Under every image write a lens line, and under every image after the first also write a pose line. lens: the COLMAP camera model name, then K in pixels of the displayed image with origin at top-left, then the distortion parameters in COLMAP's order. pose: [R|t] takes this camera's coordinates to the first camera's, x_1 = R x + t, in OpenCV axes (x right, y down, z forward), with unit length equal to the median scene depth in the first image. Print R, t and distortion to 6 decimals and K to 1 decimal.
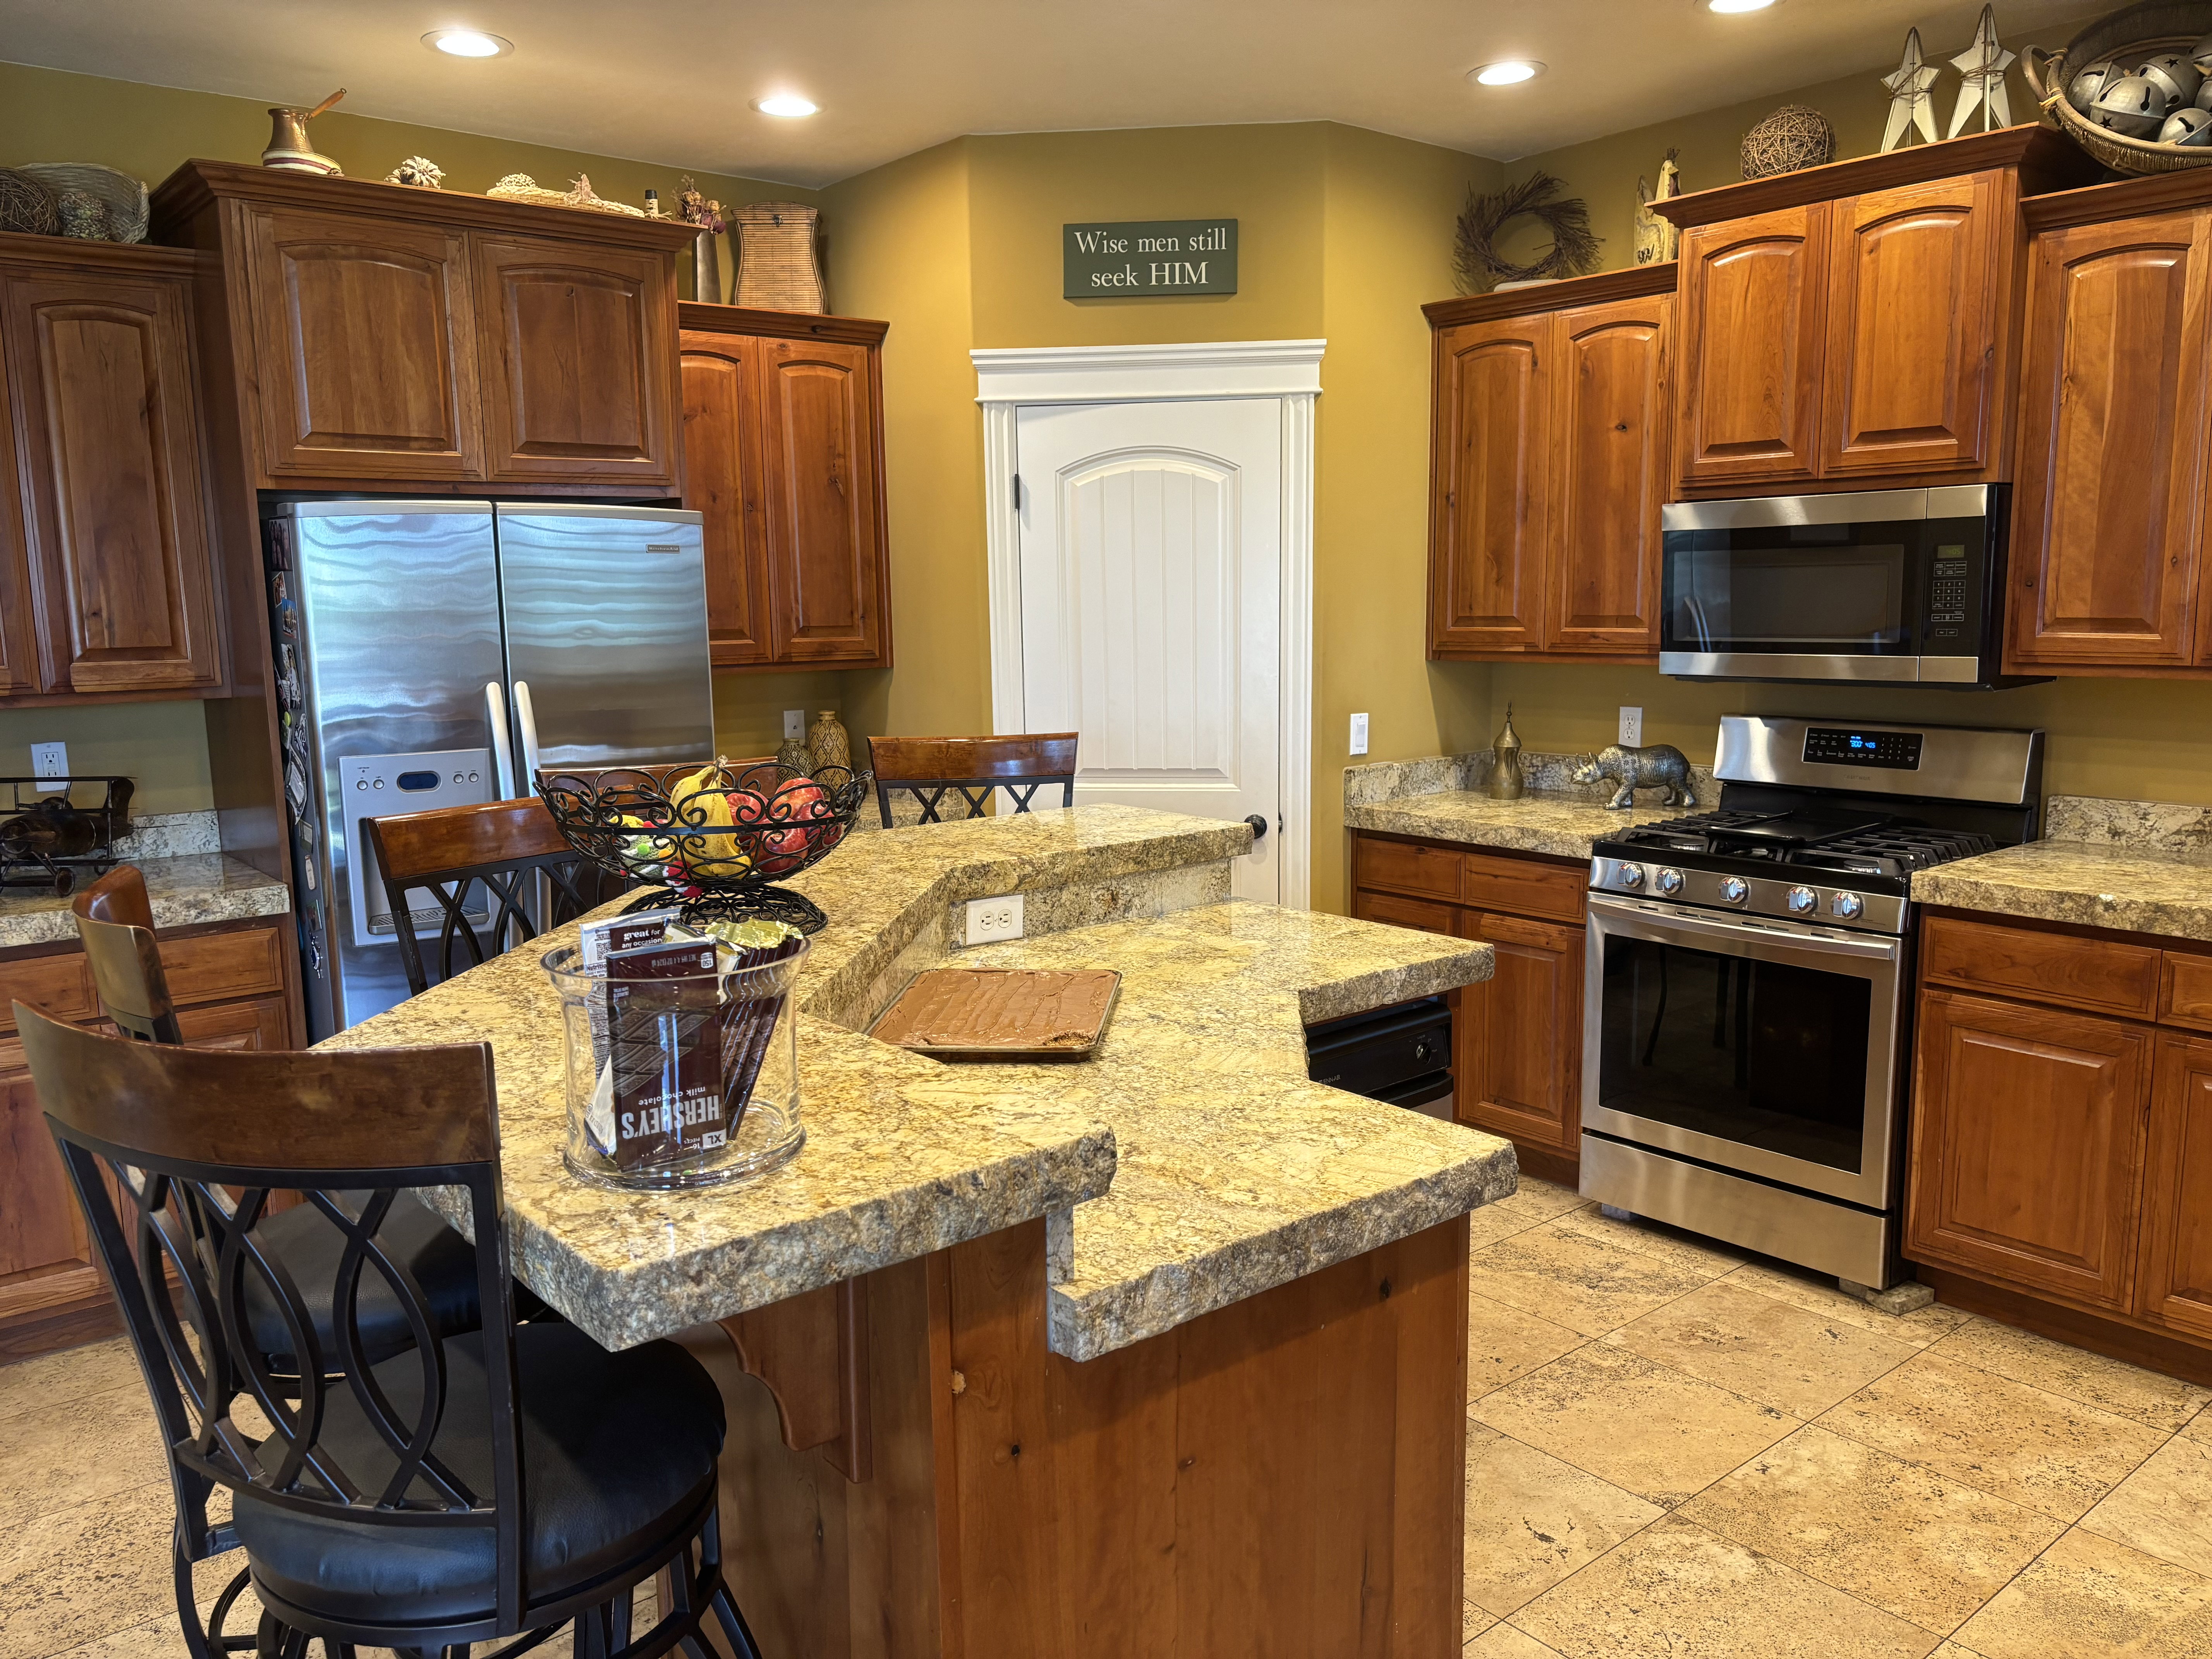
lens RADIAL K [[1705.7, 0, 1097.7], [0, 1705.7, 832.3], [0, 0, 1]] dist [0.053550, -0.048259]
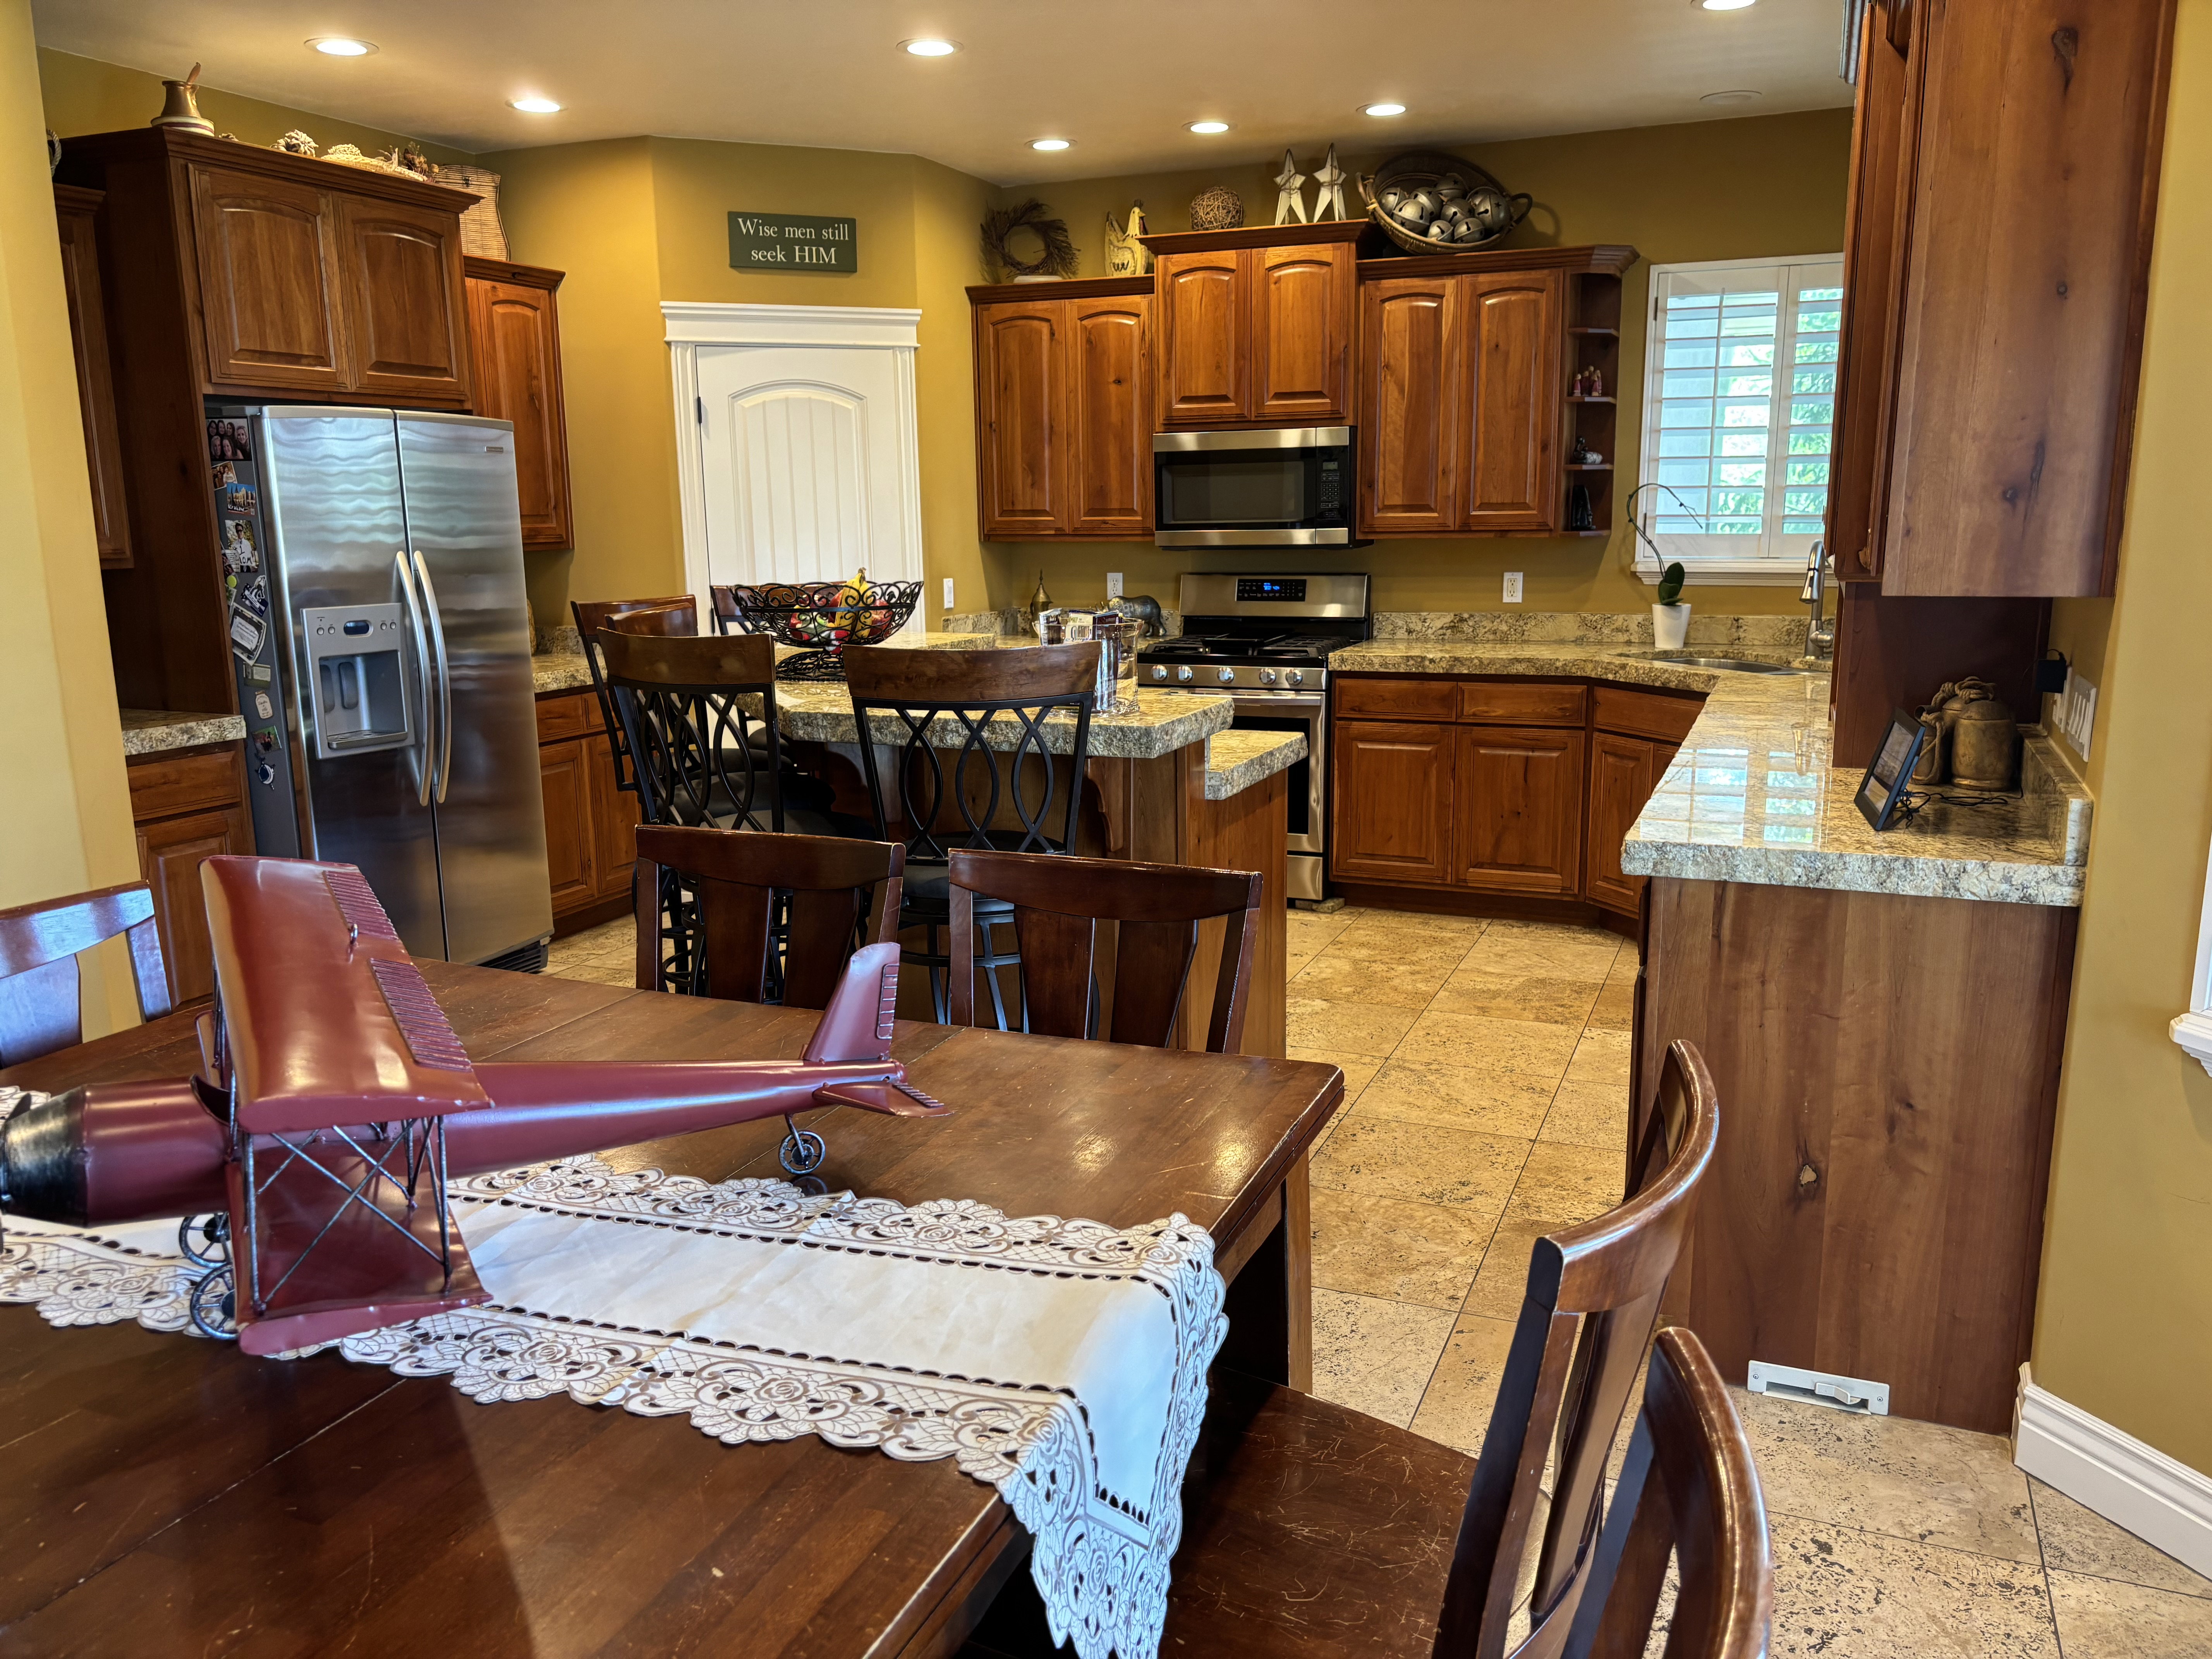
lens RADIAL K [[1705.7, 0, 1123.5], [0, 1705.7, 828.1], [0, 0, 1]] dist [0.053550, -0.048259]
pose [[0.882352, -0.085201, 0.462812, -0.474042], [0.067745, 0.996227, 0.054244, 0.084027], [-0.465688, -0.016509, 0.884795, -0.388091]]
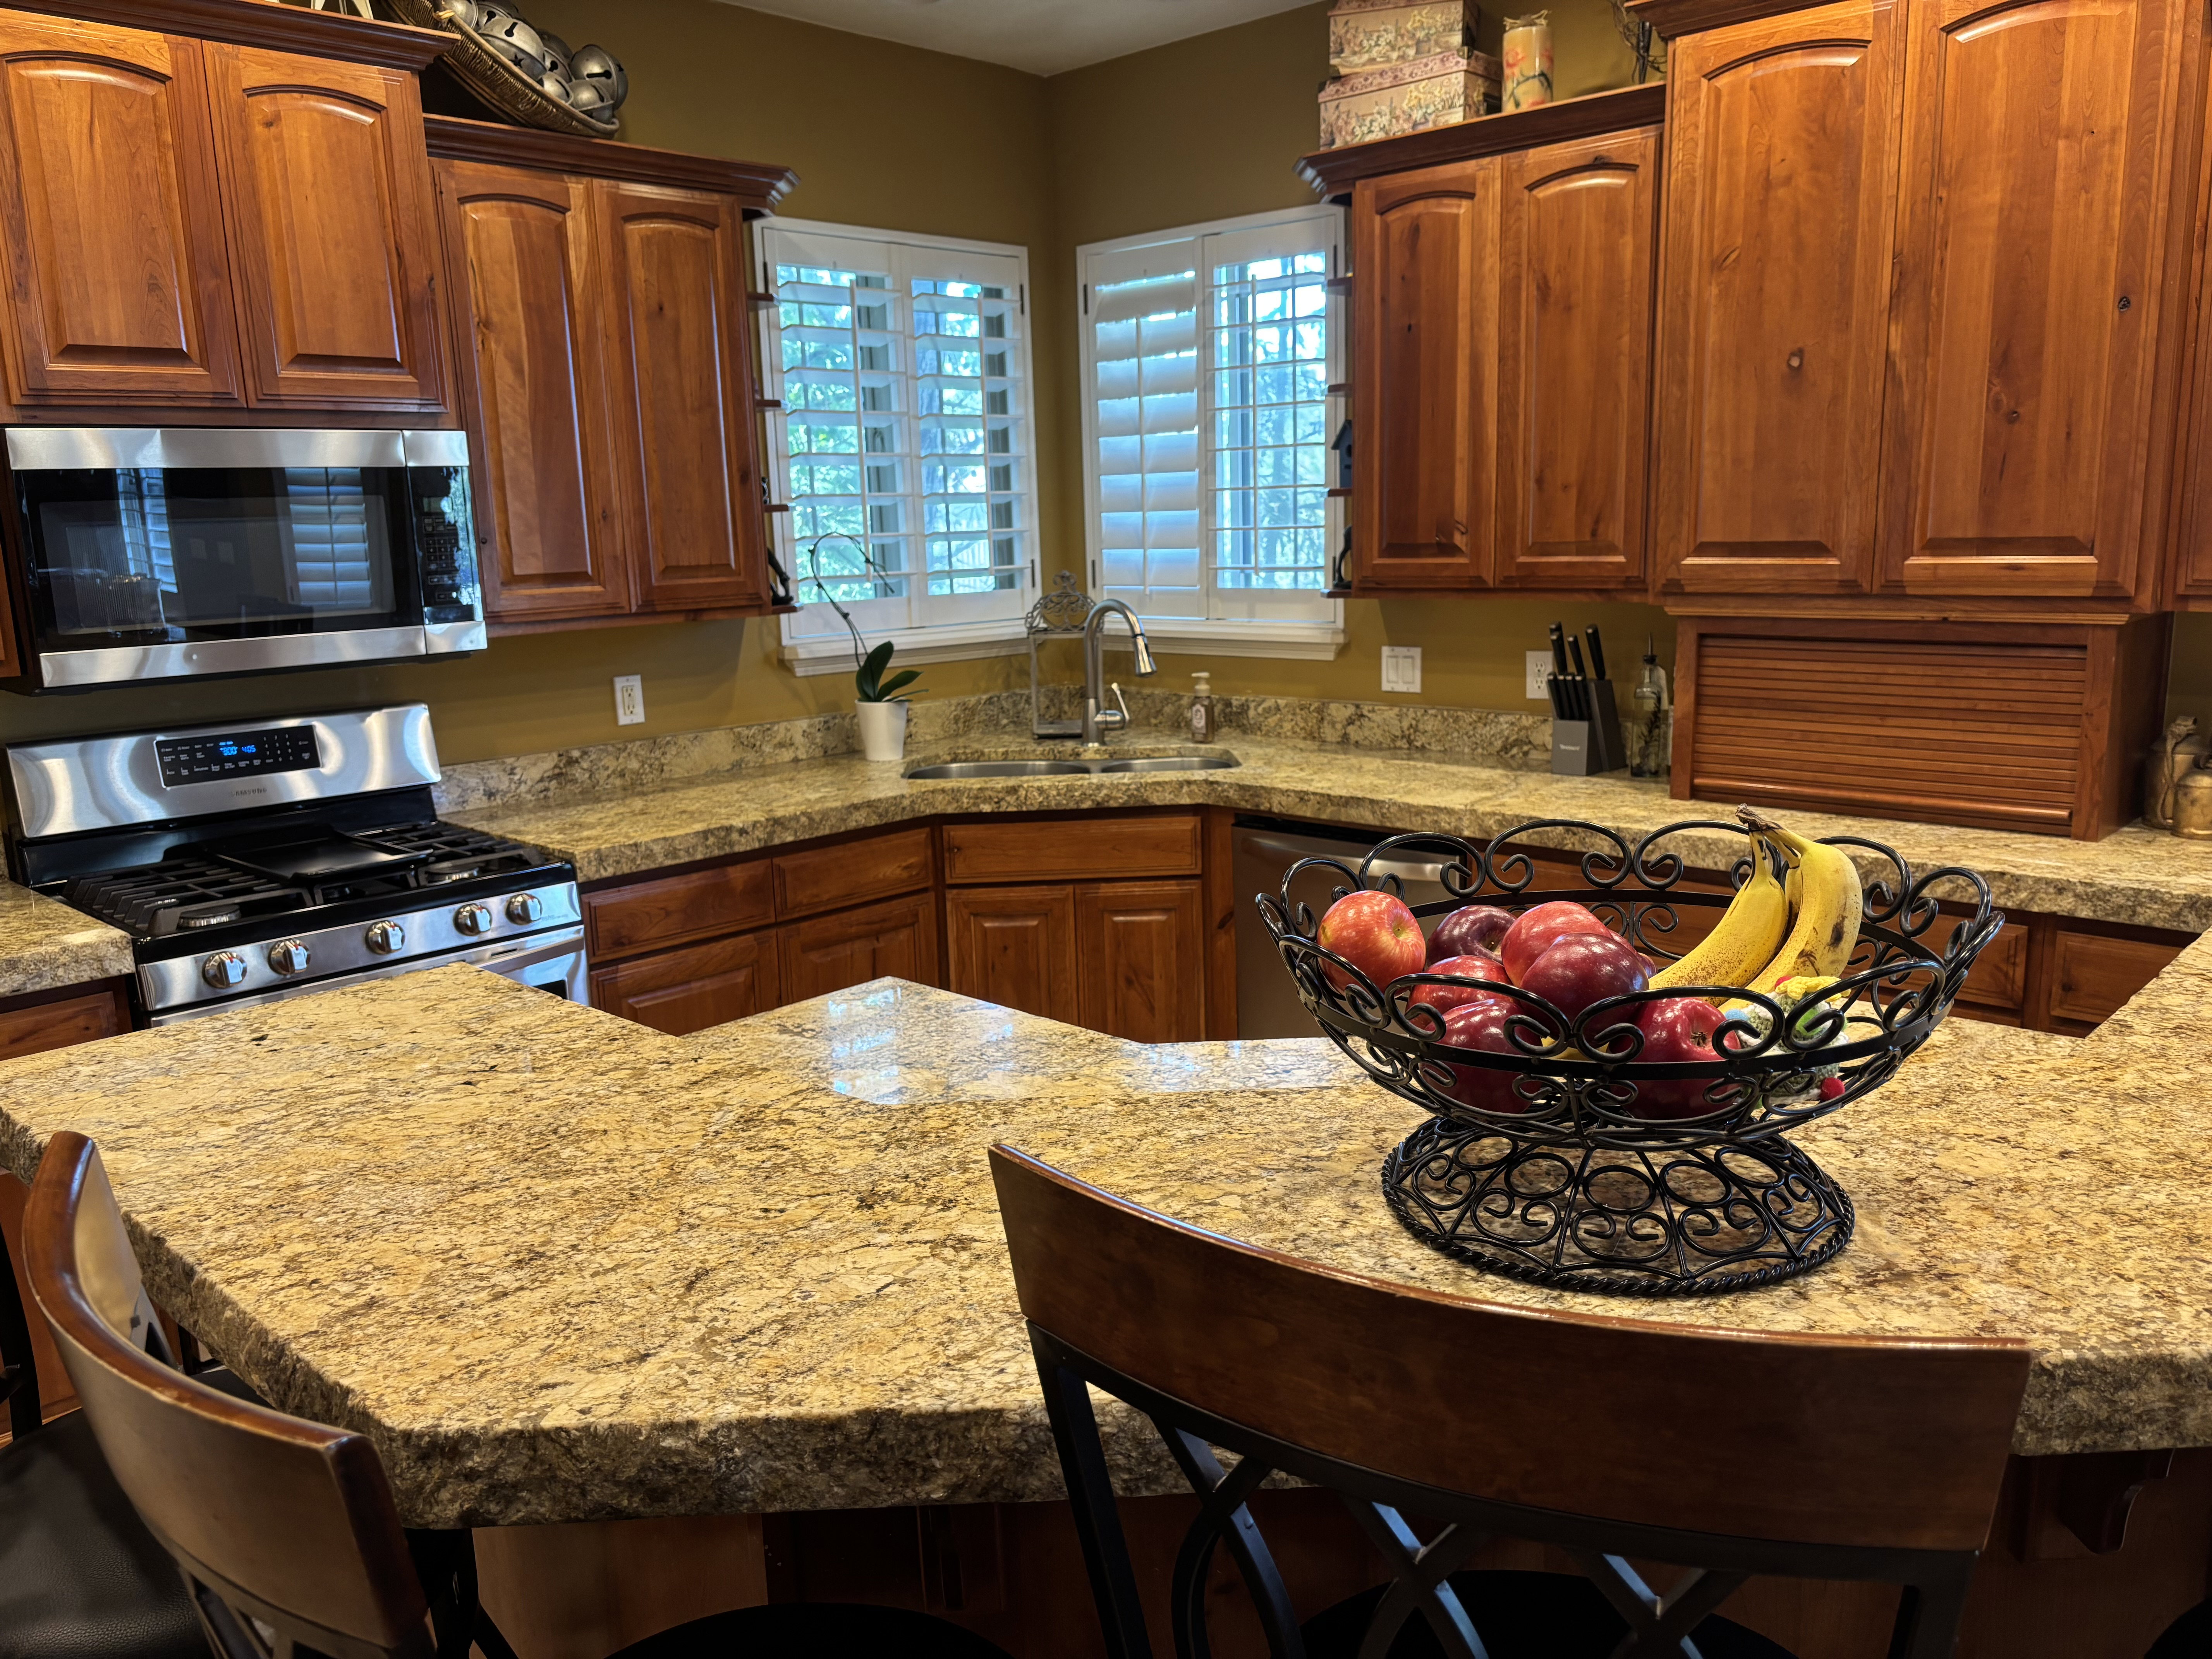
lens RADIAL K [[1705.7, 0, 1118.9], [0, 1705.7, 835.7], [0, 0, 1]] dist [0.053550, -0.048259]
pose [[-0.115487, -0.170920, 0.978493, -0.418257], [0.177547, 0.965669, 0.189635, -0.098255], [-0.977313, 0.195629, -0.081176, 0.722427]]
